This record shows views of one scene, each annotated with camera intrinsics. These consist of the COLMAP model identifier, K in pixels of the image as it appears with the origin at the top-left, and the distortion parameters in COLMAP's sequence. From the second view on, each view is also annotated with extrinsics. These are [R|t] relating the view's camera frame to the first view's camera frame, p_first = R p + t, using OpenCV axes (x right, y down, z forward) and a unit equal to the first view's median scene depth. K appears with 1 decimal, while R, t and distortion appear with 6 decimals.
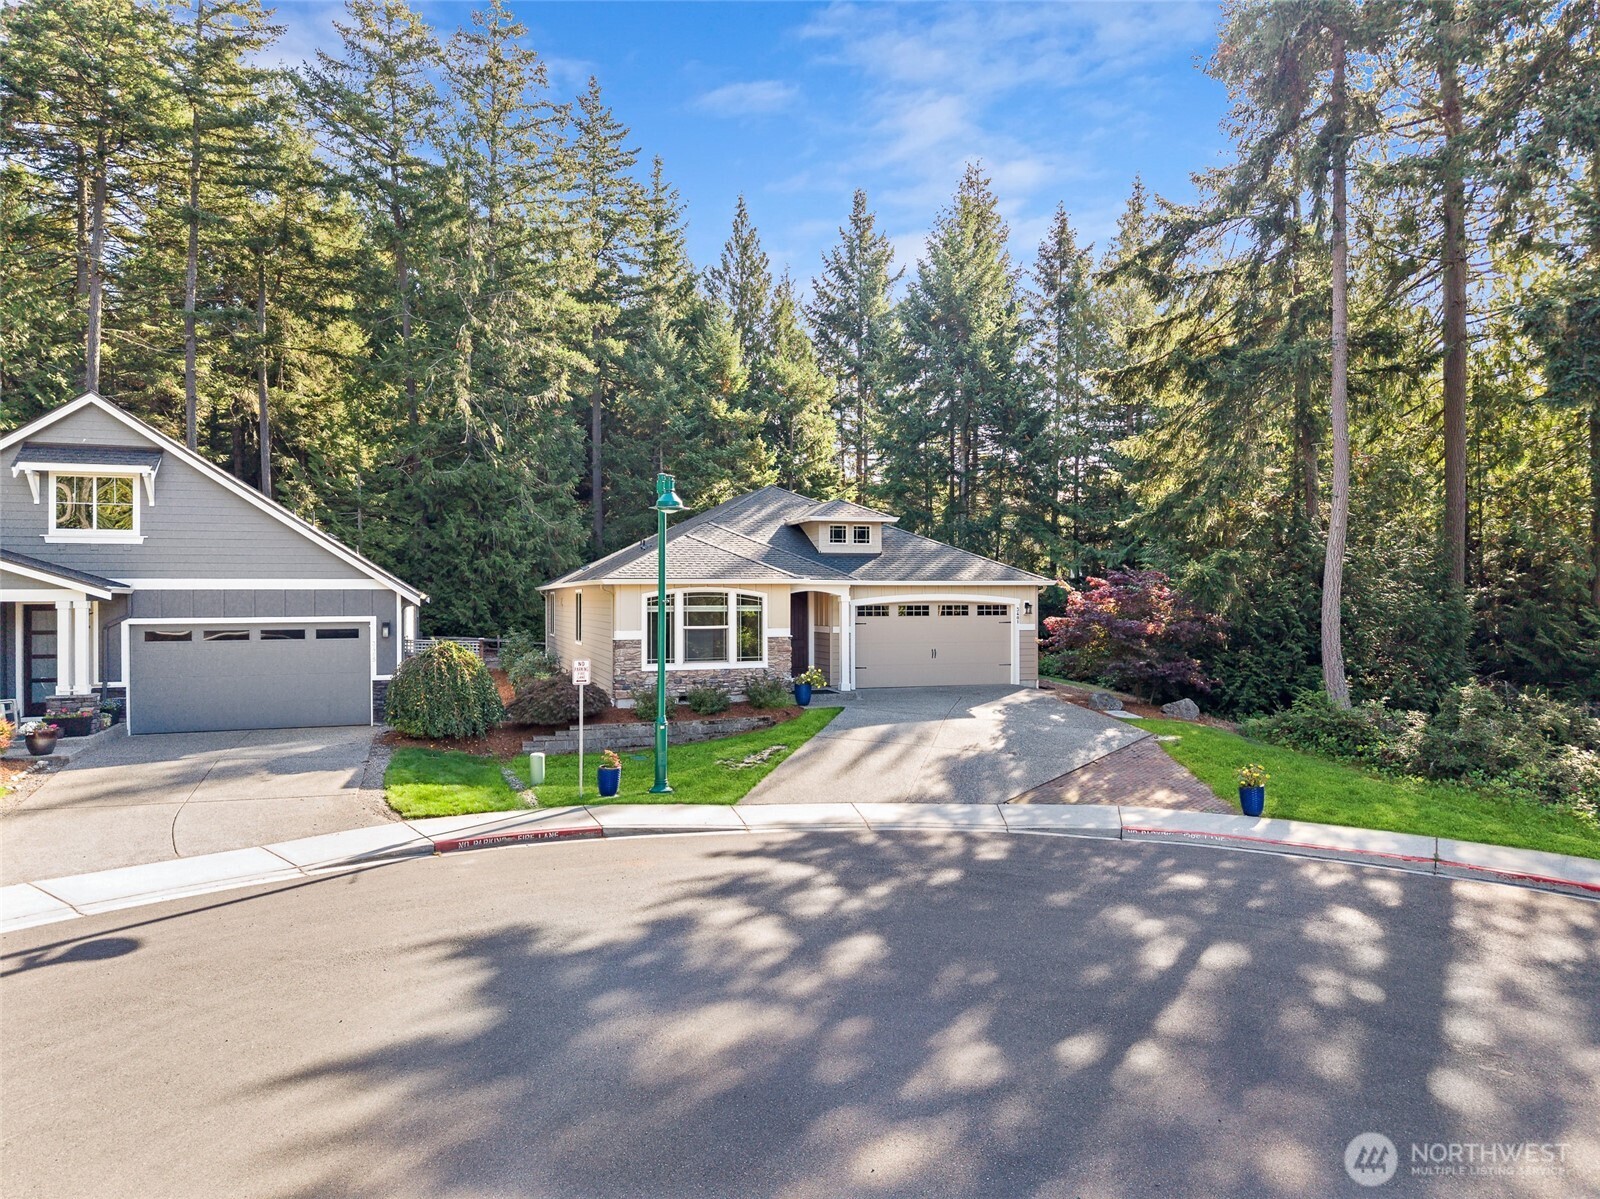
lens RADIAL K [[1094.9, 0, 828.2], [0, 1094.9, 607.2], [0, 0, 1]] dist [0.041854, -0.021734]
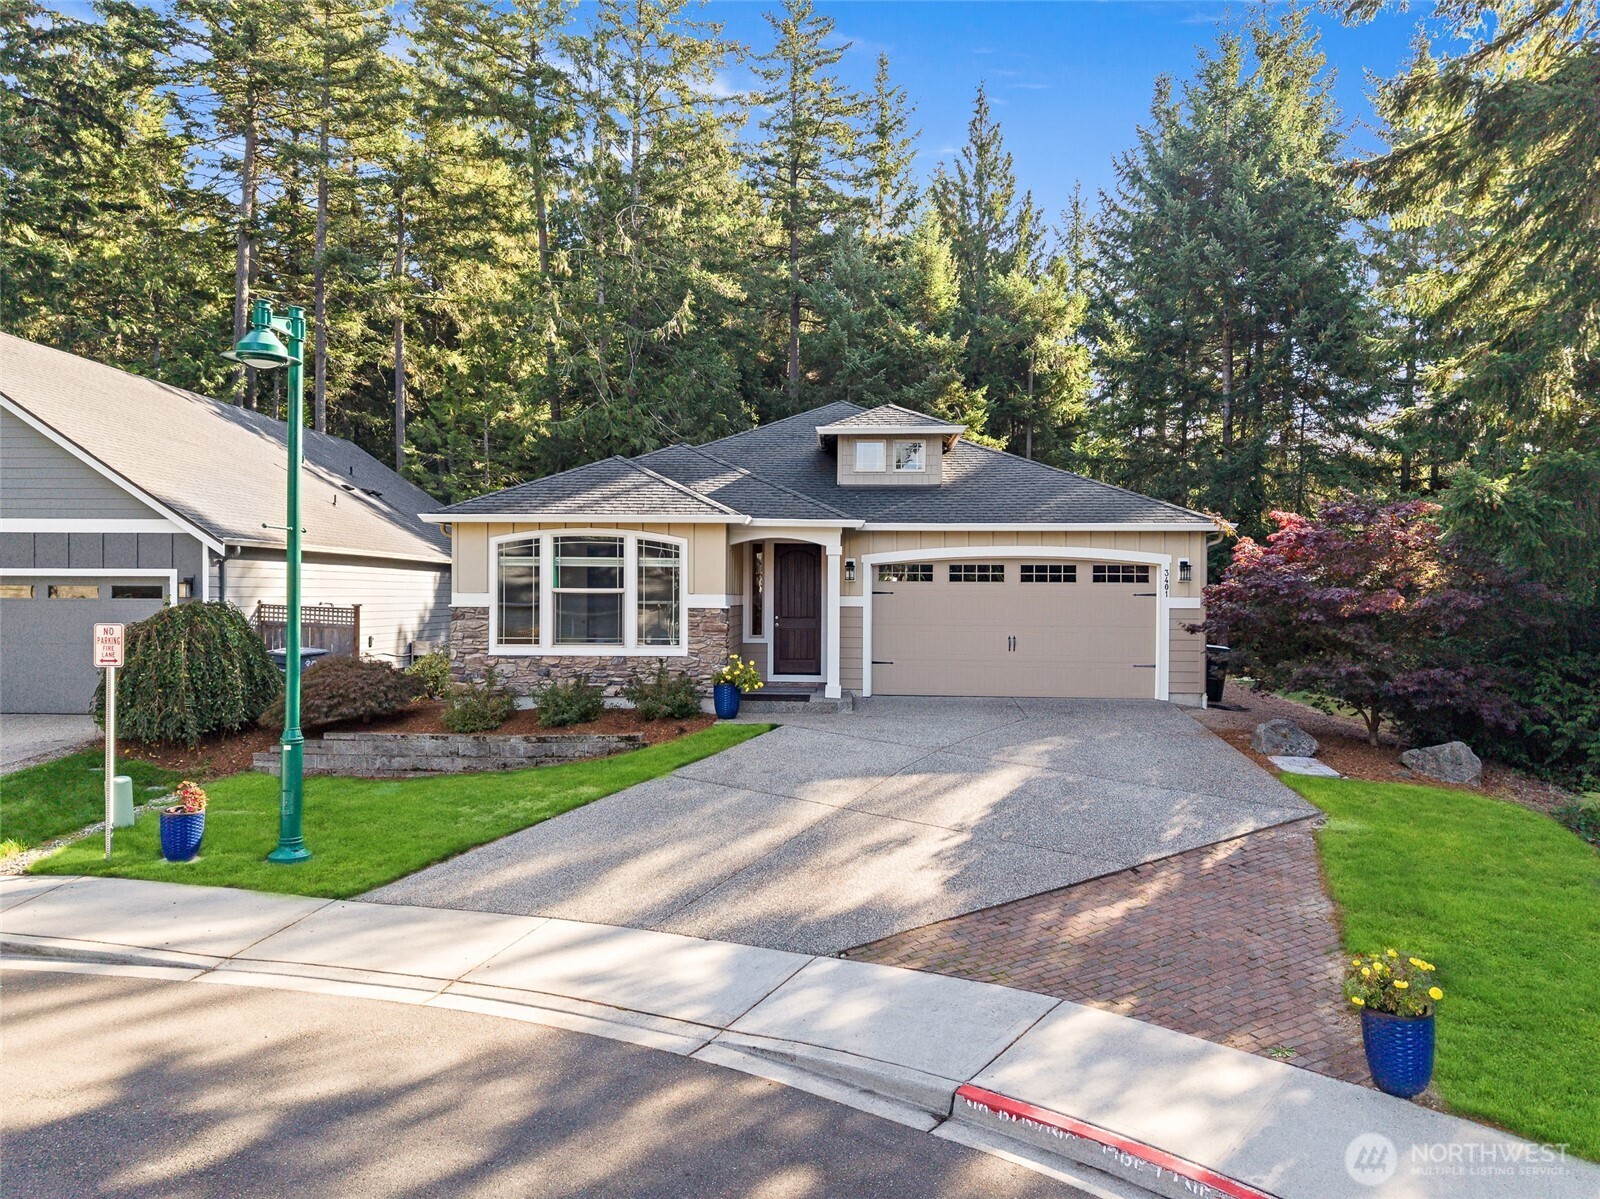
lens RADIAL K [[1094.9, 0, 842.6], [0, 1094.9, 579.5], [0, 0, 1]] dist [0.041854, -0.021734]
pose [[0.933495, 0.004154, -0.358566, 0.259175], [-0.012327, 0.999714, -0.020510, 0.023135], [0.358378, 0.023566, 0.933279, 0.441586]]
